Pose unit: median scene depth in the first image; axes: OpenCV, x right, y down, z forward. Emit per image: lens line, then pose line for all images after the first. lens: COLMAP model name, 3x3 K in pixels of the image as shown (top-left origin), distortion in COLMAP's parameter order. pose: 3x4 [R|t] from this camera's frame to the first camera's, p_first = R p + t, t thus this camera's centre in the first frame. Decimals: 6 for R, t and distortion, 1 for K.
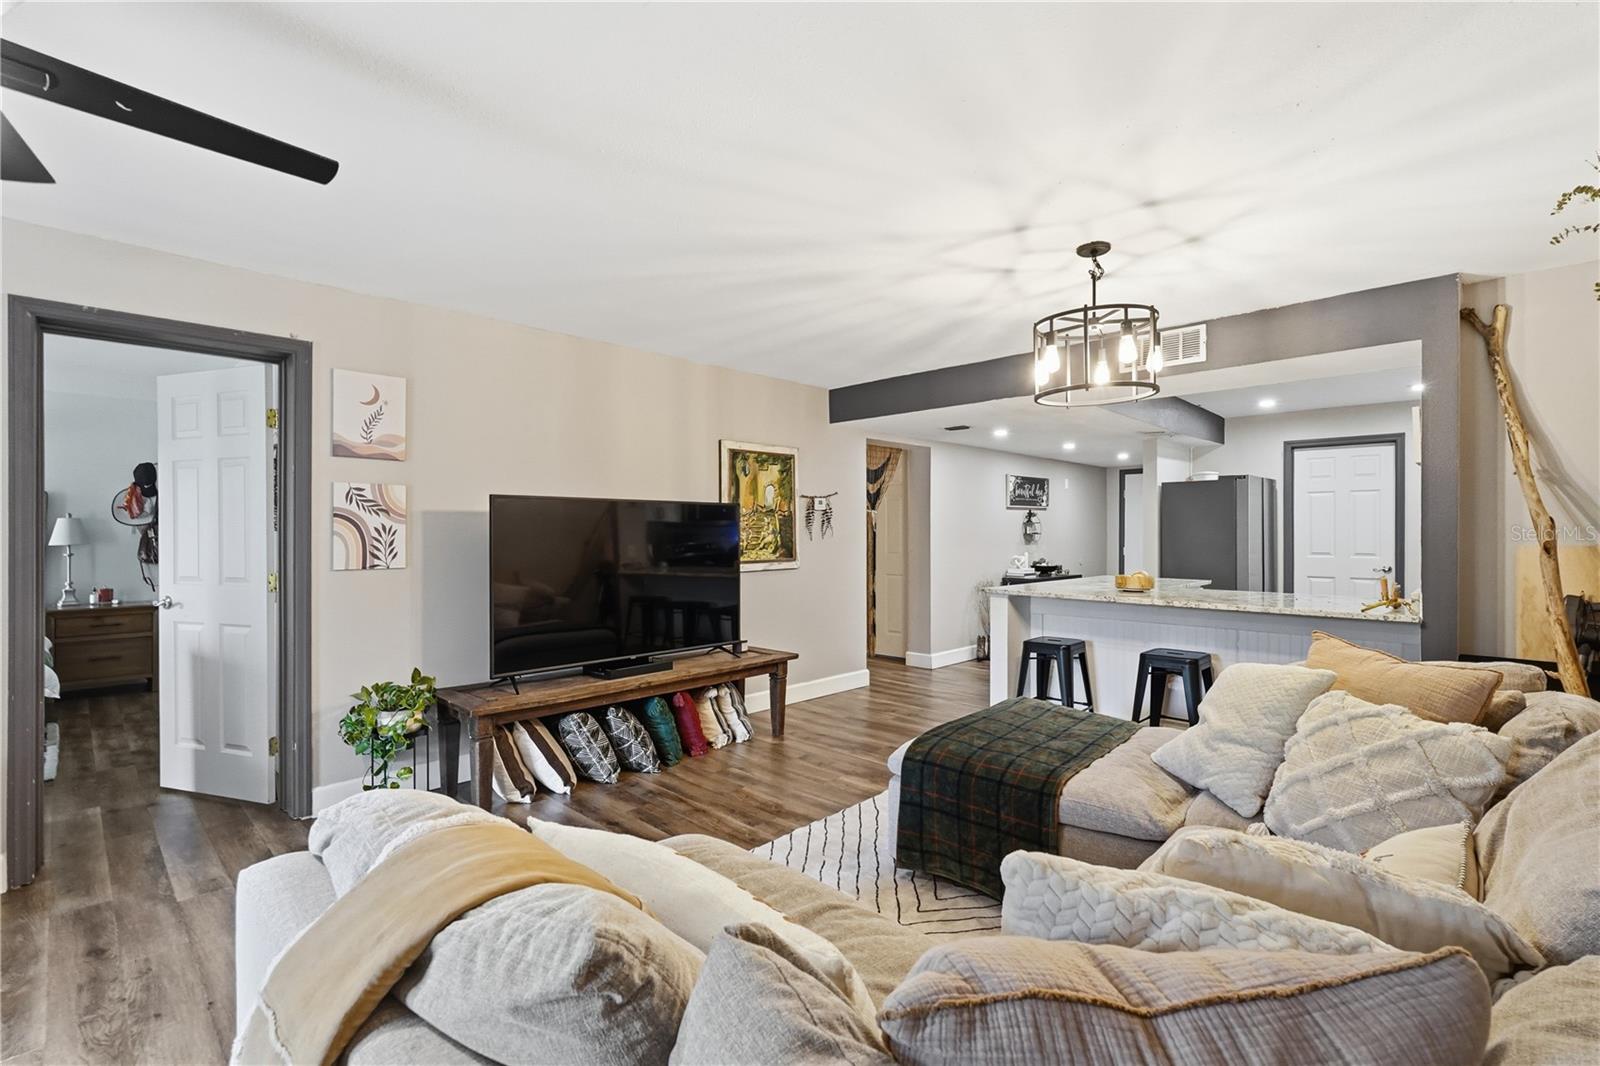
lens RADIAL K [[718.0, 0, 805.3], [0, 718.0, 530.2], [0, 0, 1]] dist [-0.009688, 0.005137]
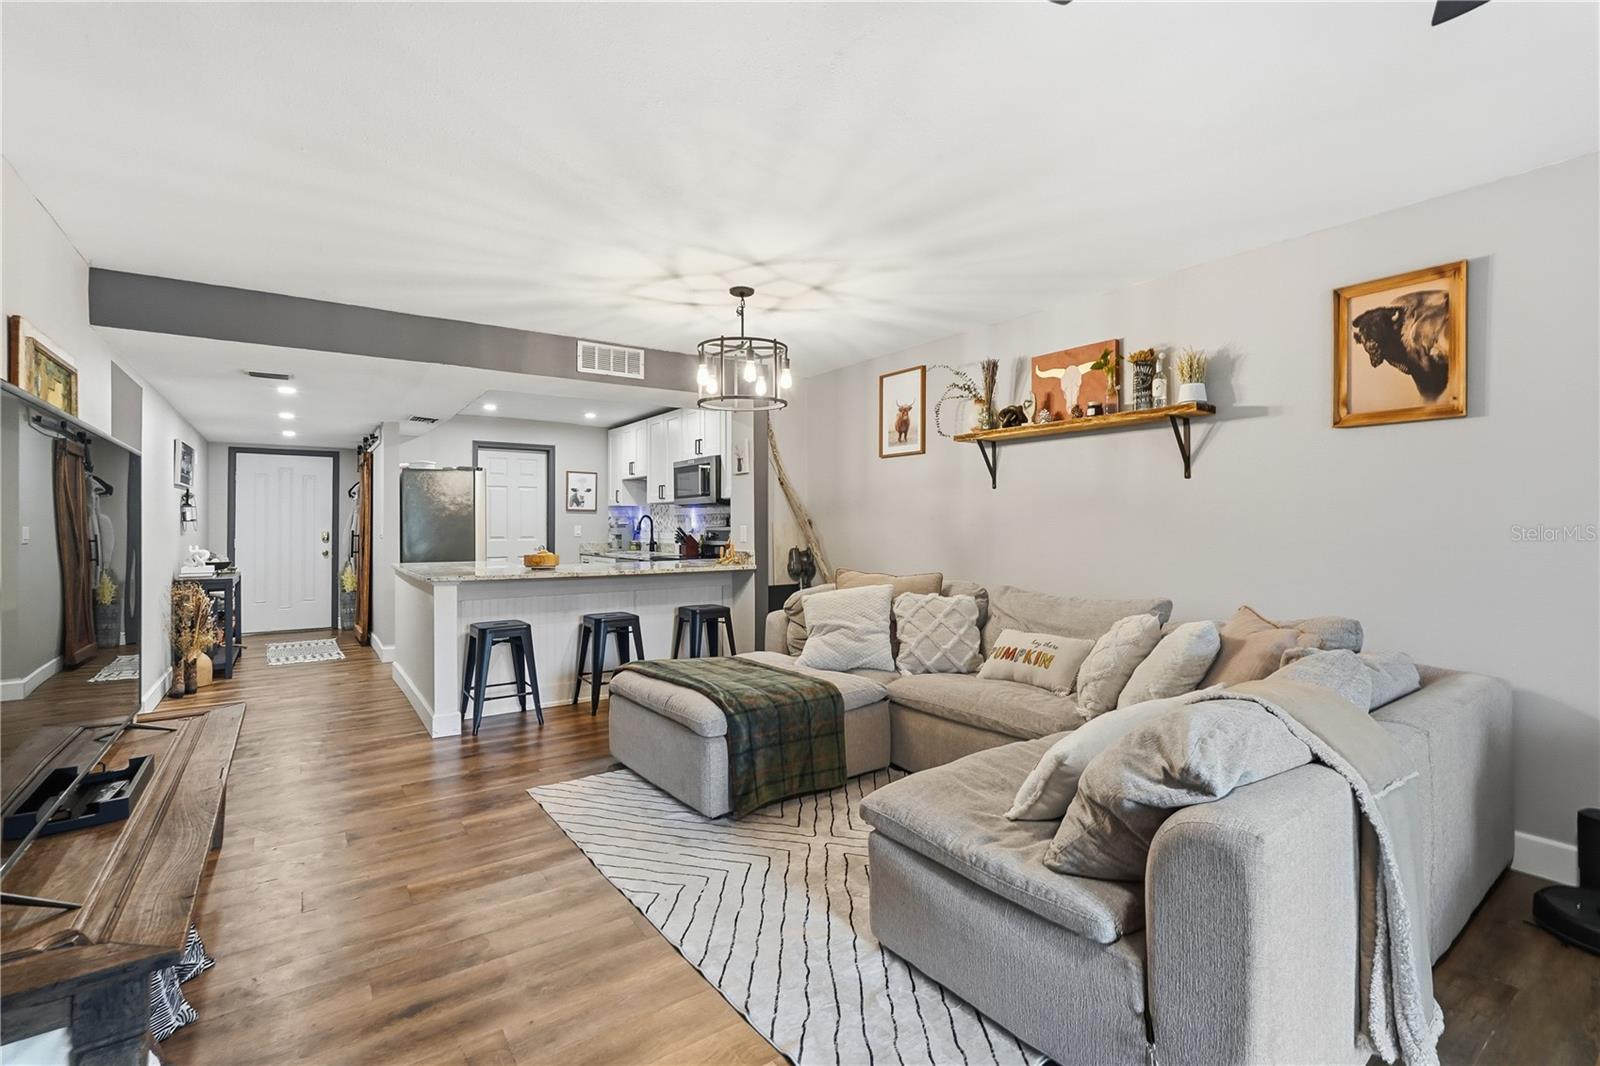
lens RADIAL K [[718.0, 0, 796.1], [0, 718.0, 522.2], [0, 0, 1]] dist [-0.009688, 0.005137]
pose [[0.190369, 0.003455, 0.981707, -0.453787], [0.002512, 0.999989, -0.004006, 0.016143], [-0.981709, 0.003229, 0.190358, 0.351185]]
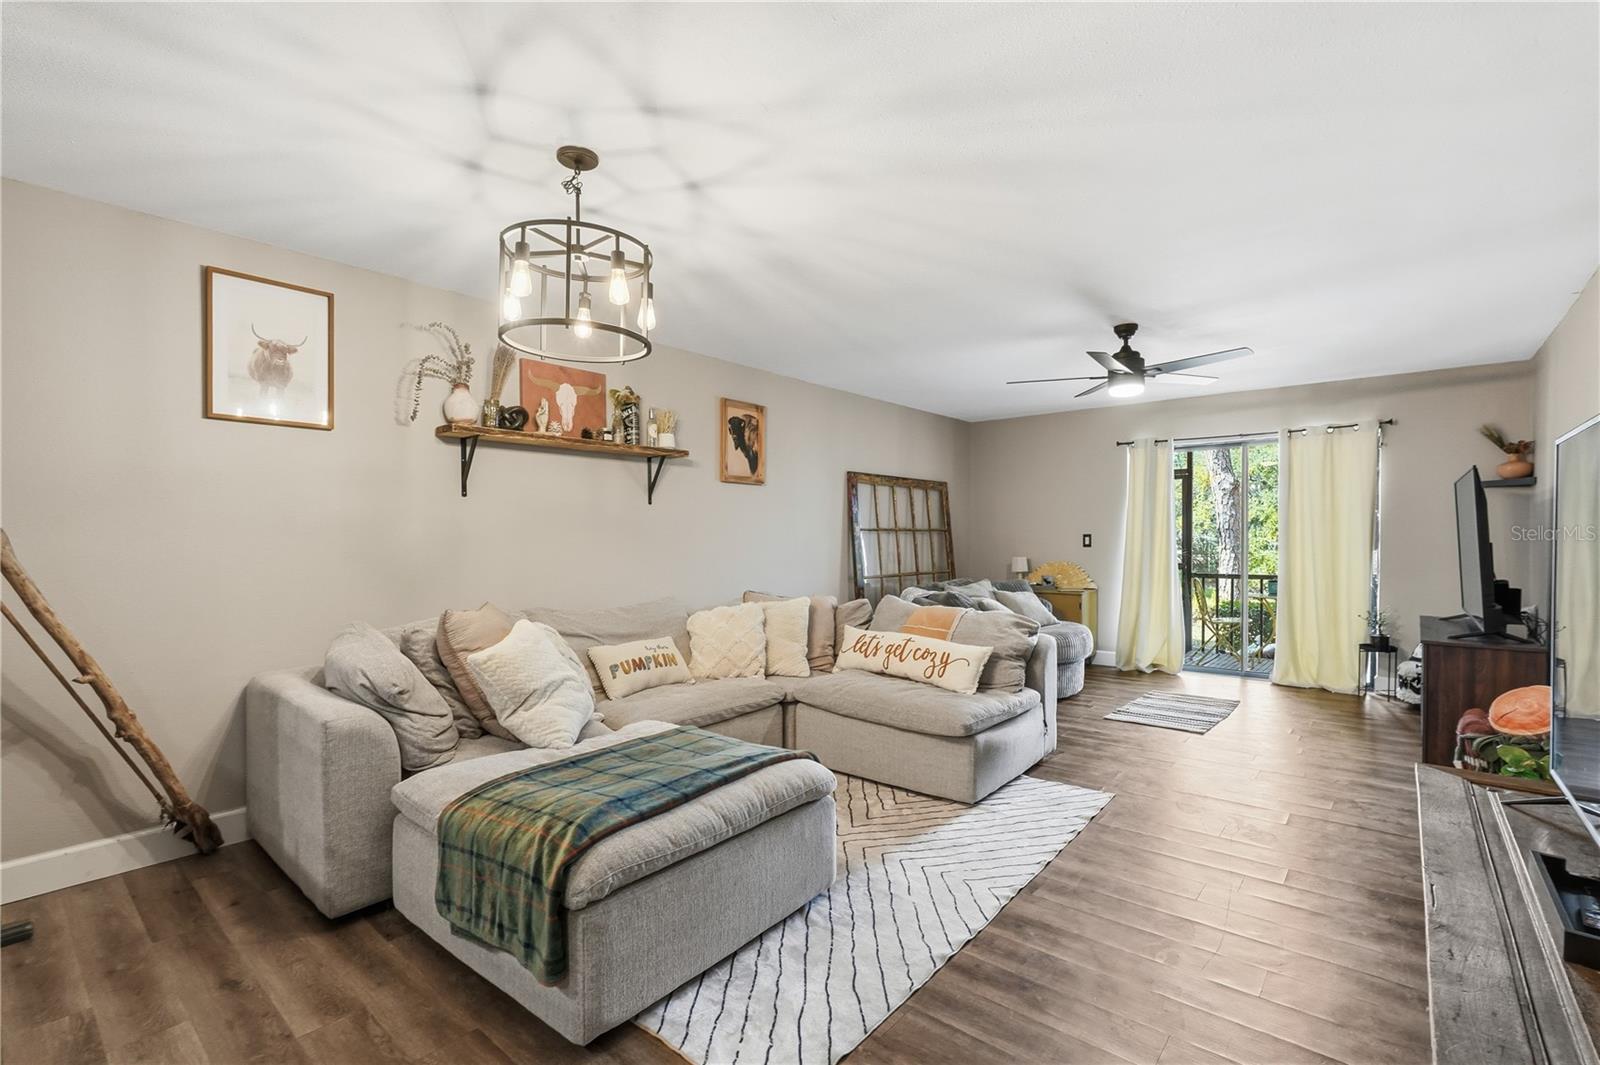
lens RADIAL K [[718.0, 0, 820.0], [0, 718.0, 552.2], [0, 0, 1]] dist [-0.009688, 0.005137]
pose [[-0.996969, 0.007477, -0.077436, 0.105971], [0.005997, 0.999795, 0.019332, 0.015912], [0.077565, 0.018809, -0.996810, 0.968420]]
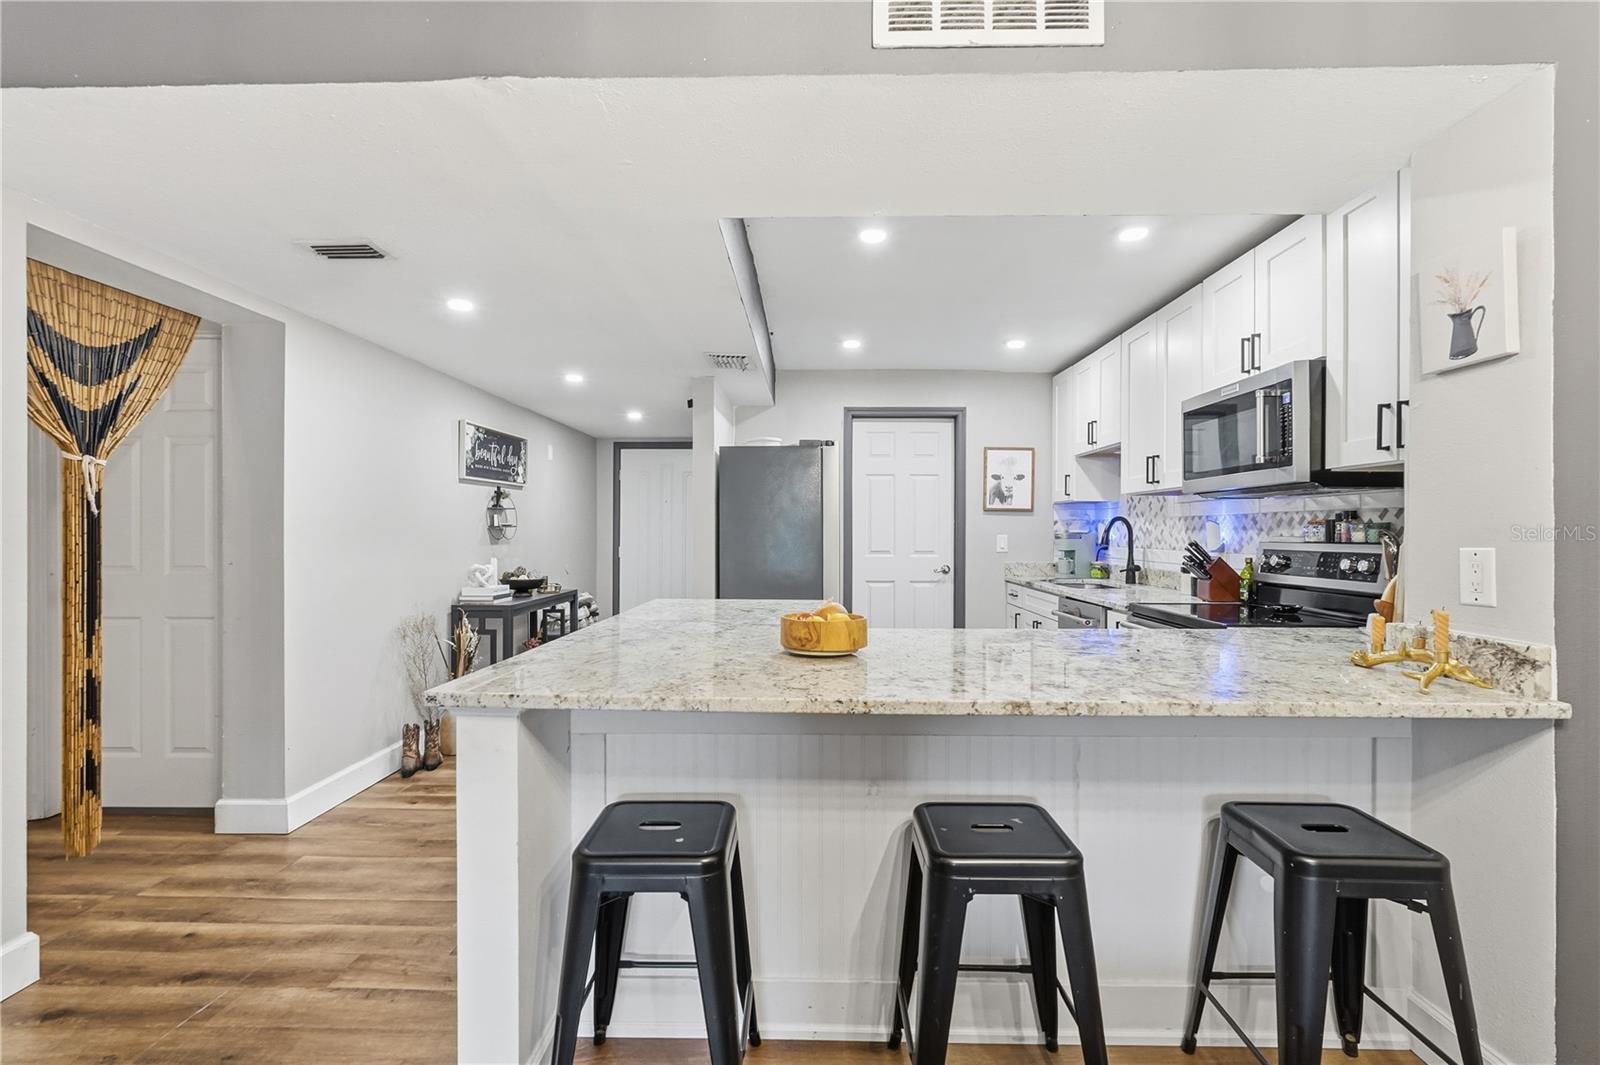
lens RADIAL K [[718.0, 0, 799.1], [0, 718.0, 531.4], [0, 0, 1]] dist [-0.009688, 0.005137]
pose [[0.732984, 0.001138, 0.680245, 0.137522], [-0.003037, 0.999994, 0.001599, 0.010917], [-0.680239, -0.003238, 0.732983, 0.594797]]
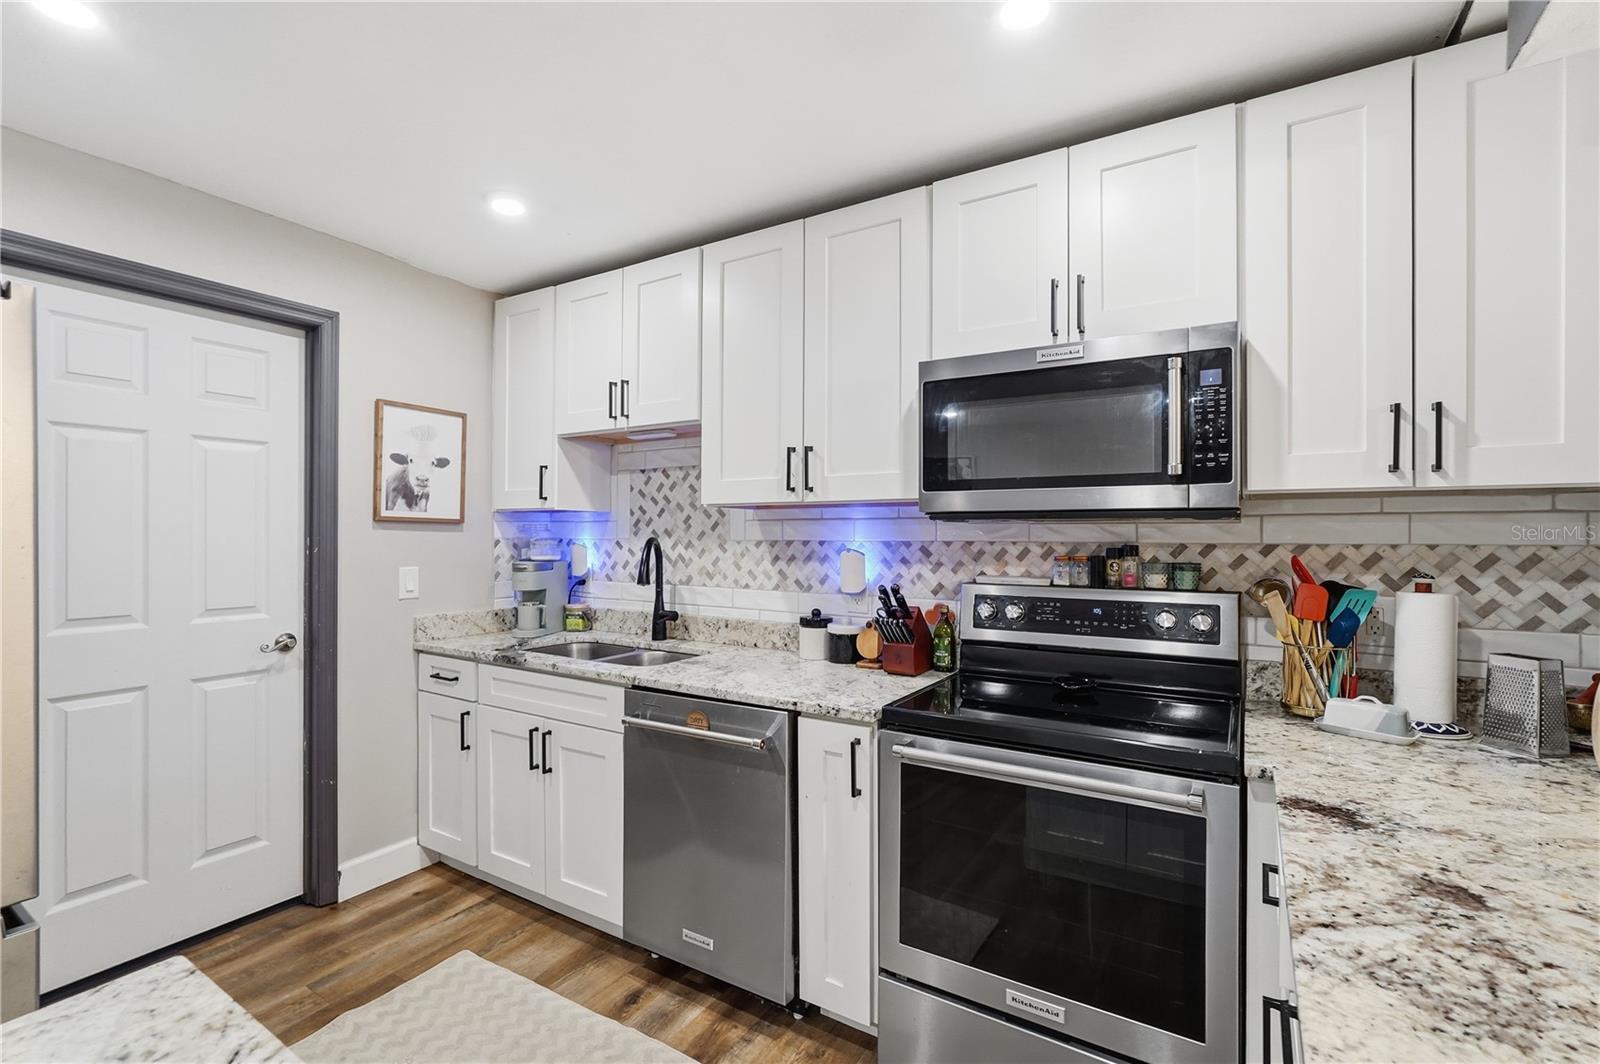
lens RADIAL K [[718.0, 0, 803.2], [0, 718.0, 533.3], [0, 0, 1]] dist [-0.009688, 0.005137]
pose [[-0.210352, 0.001293, 0.977625, 0.429466], [-0.005462, 0.999982, -0.002497, -0.008407], [-0.977611, -0.005865, -0.210341, 0.951694]]
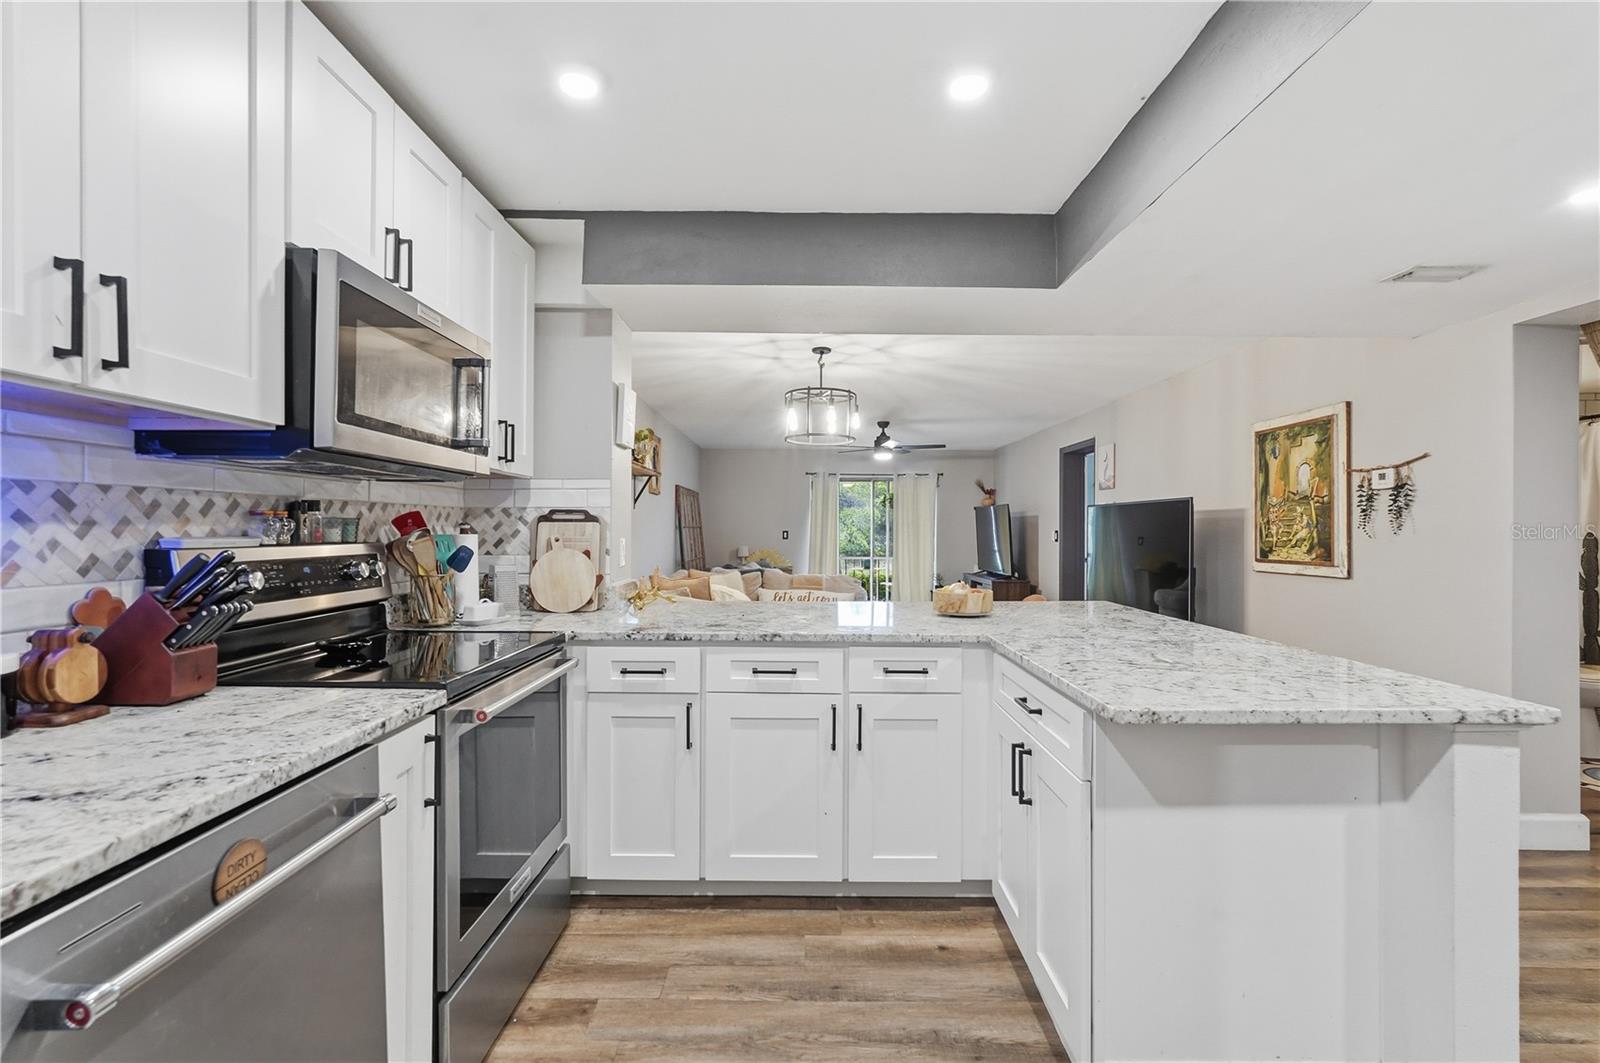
lens RADIAL K [[718.0, 0, 810.2], [0, 718.0, 530.1], [0, 0, 1]] dist [-0.009688, 0.005137]
pose [[-0.709271, -0.004254, -0.704923, 0.843943], [-0.004871, 0.999987, -0.001133, 0.010839], [0.704919, 0.002630, -0.709283, 1.145554]]
